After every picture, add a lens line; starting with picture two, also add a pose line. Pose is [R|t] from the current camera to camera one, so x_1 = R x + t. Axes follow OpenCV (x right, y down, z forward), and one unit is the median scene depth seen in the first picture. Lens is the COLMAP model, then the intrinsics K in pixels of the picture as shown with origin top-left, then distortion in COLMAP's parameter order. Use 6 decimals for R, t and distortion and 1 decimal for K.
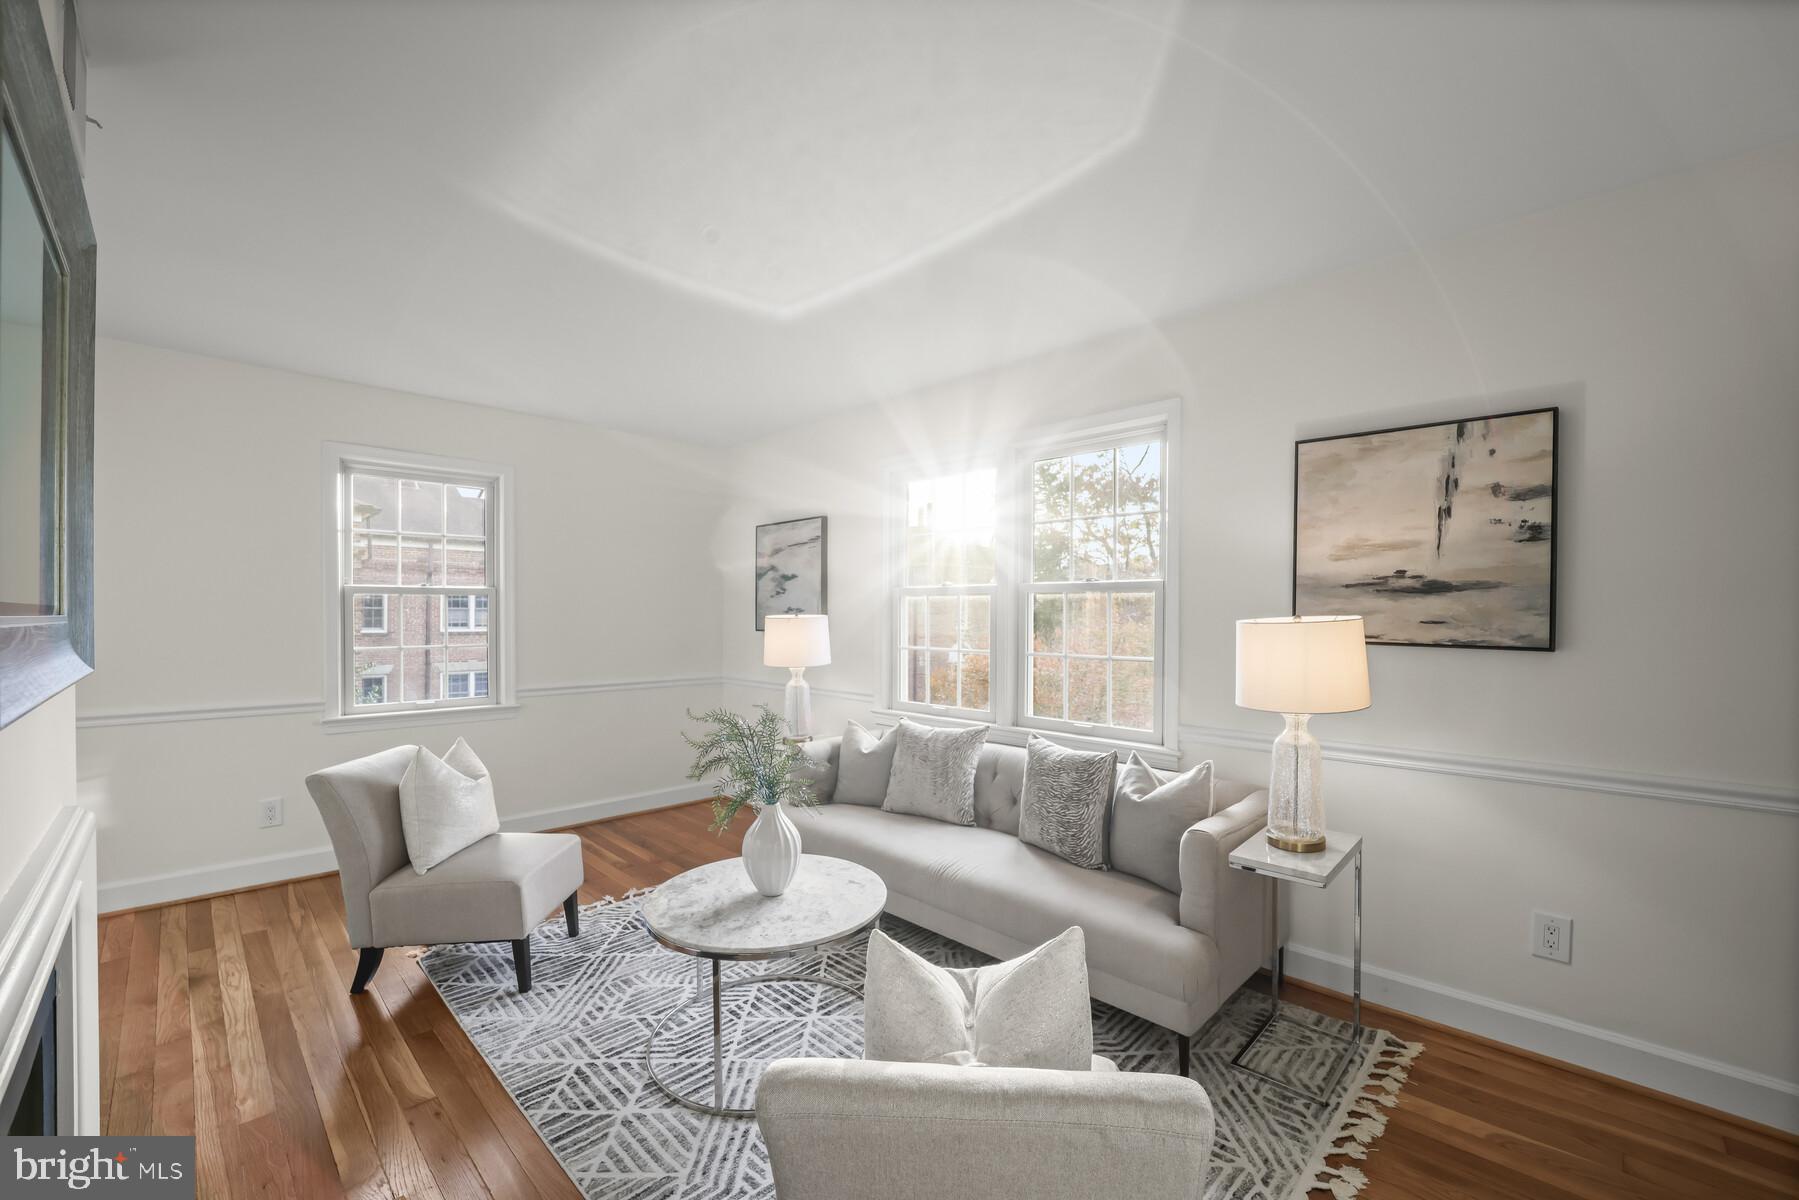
lens RADIAL K [[731.6, 0, 893.5], [0, 731.6, 605.1], [0, 0, 1]] dist [-0.012702, -0.000685]
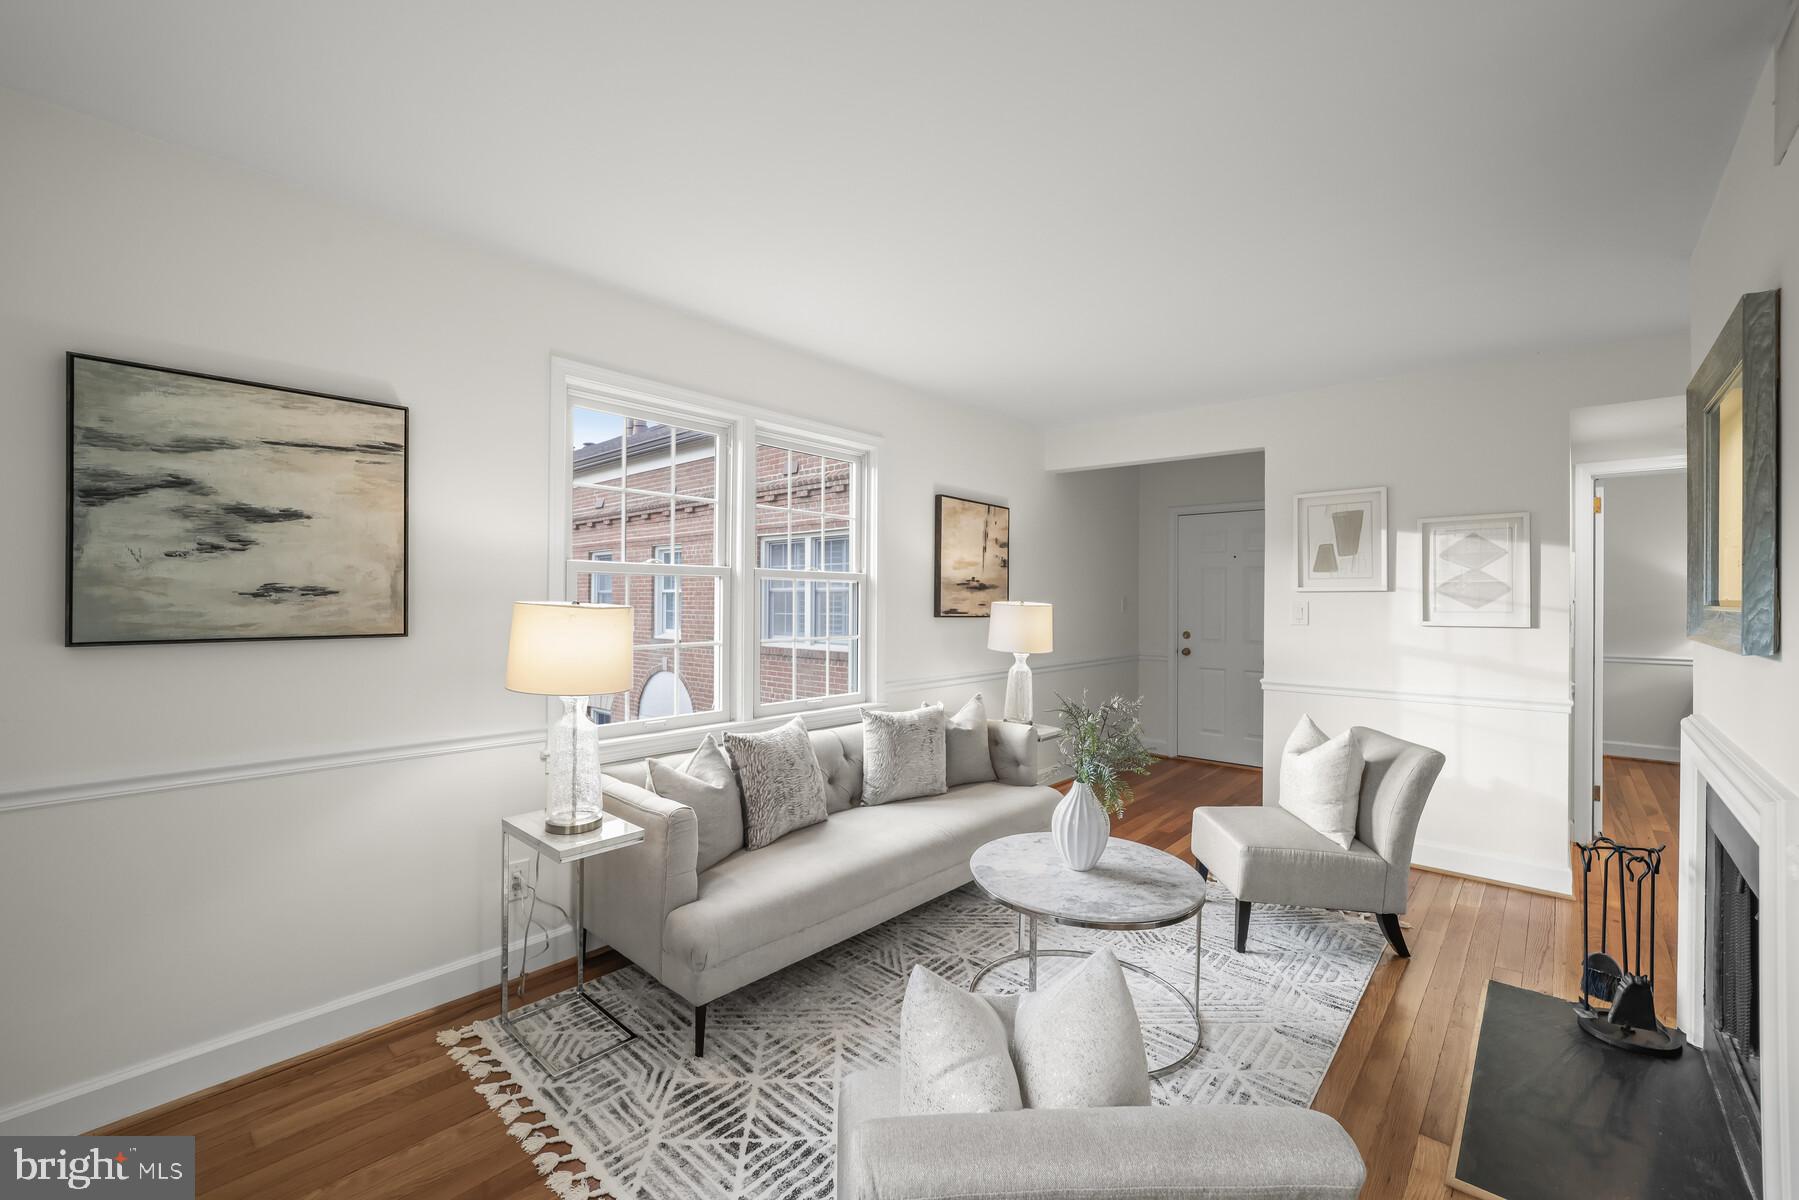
lens RADIAL K [[731.6, 0, 893.3], [0, 731.6, 602.4], [0, 0, 1]] dist [-0.012702, -0.000685]
pose [[-0.048282, 0.002858, 0.998830, -1.133716], [-0.007430, 0.999967, -0.003220, 0.023564], [-0.998806, -0.007577, -0.048259, 1.259924]]
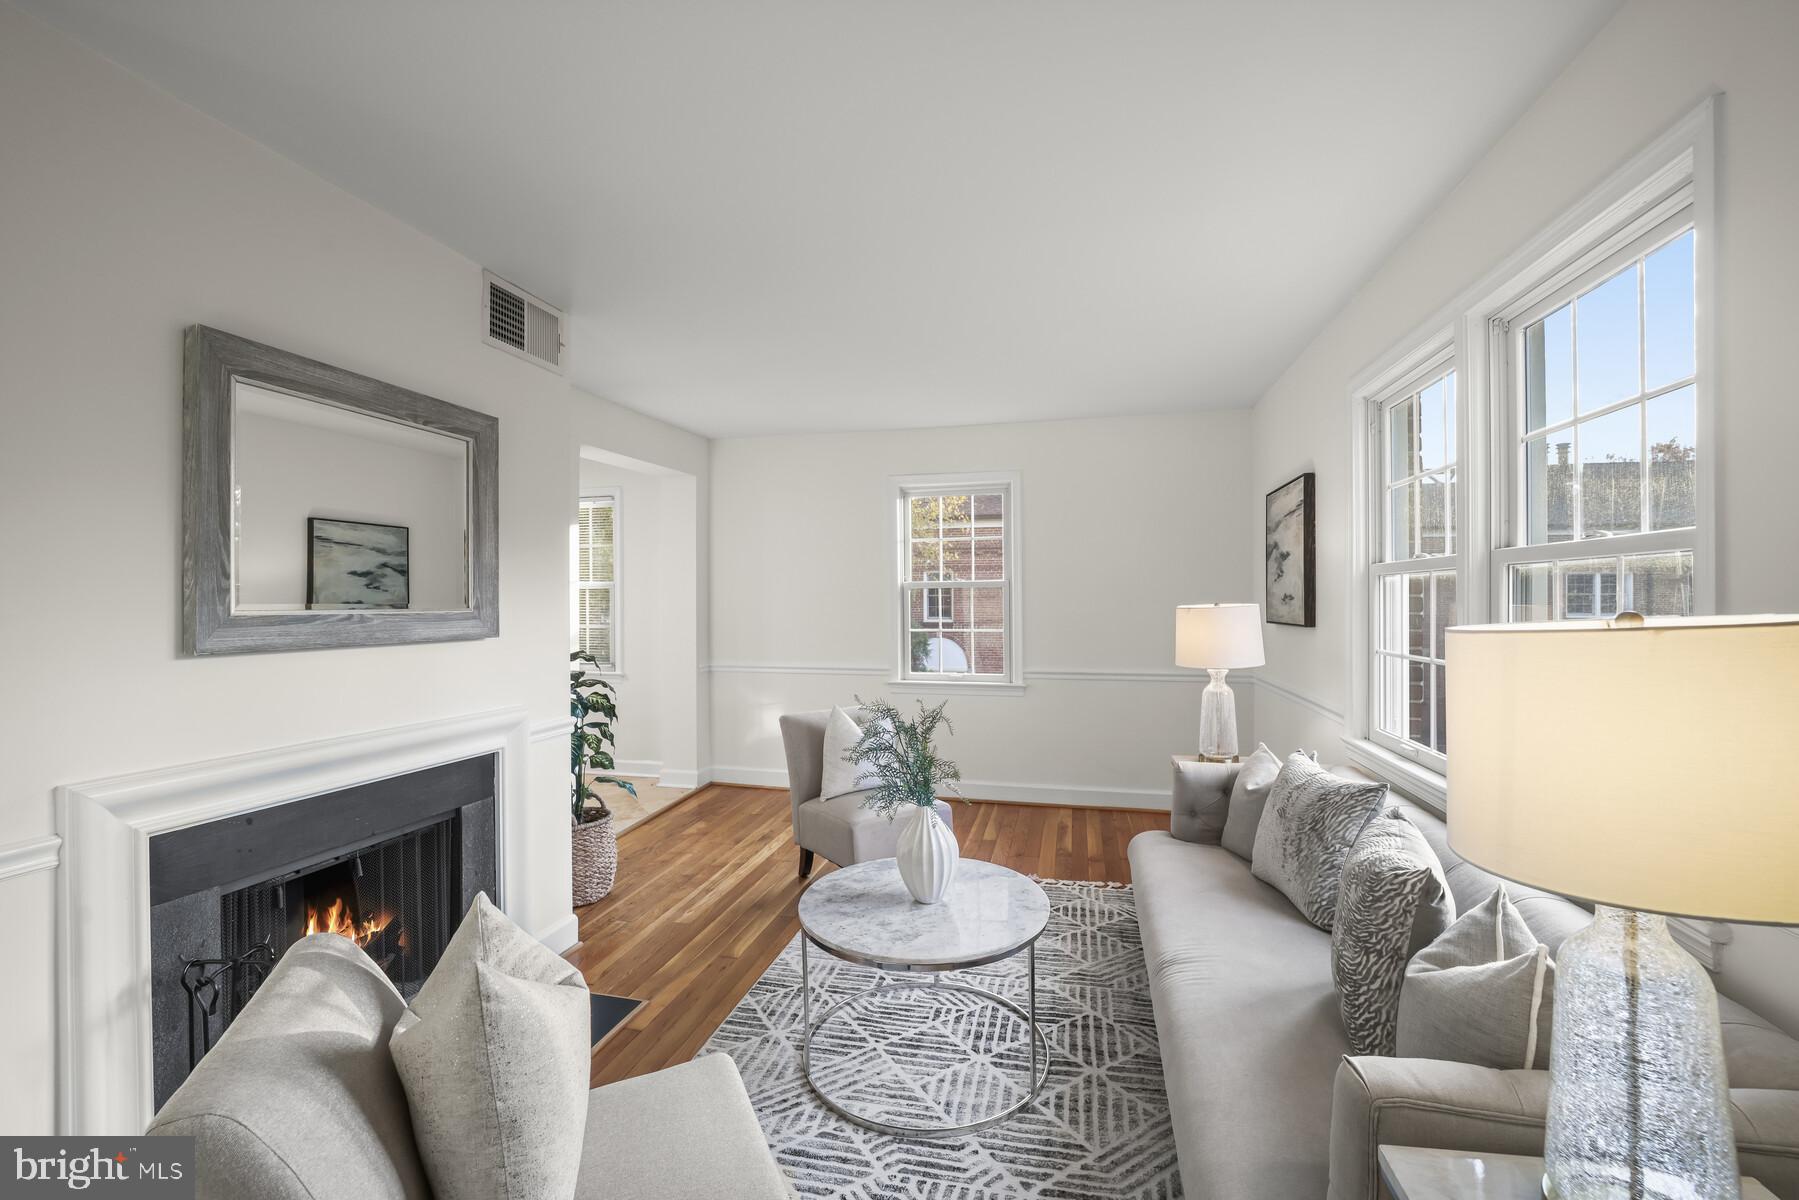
lens RADIAL K [[731.6, 0, 905.2], [0, 731.6, 596.1], [0, 0, 1]] dist [-0.012702, -0.000685]
pose [[0.530072, -0.010083, -0.847893, 0.601093], [0.015208, 0.999882, -0.002383, 0.001174], [0.847817, -0.011632, 0.530162, 0.457367]]
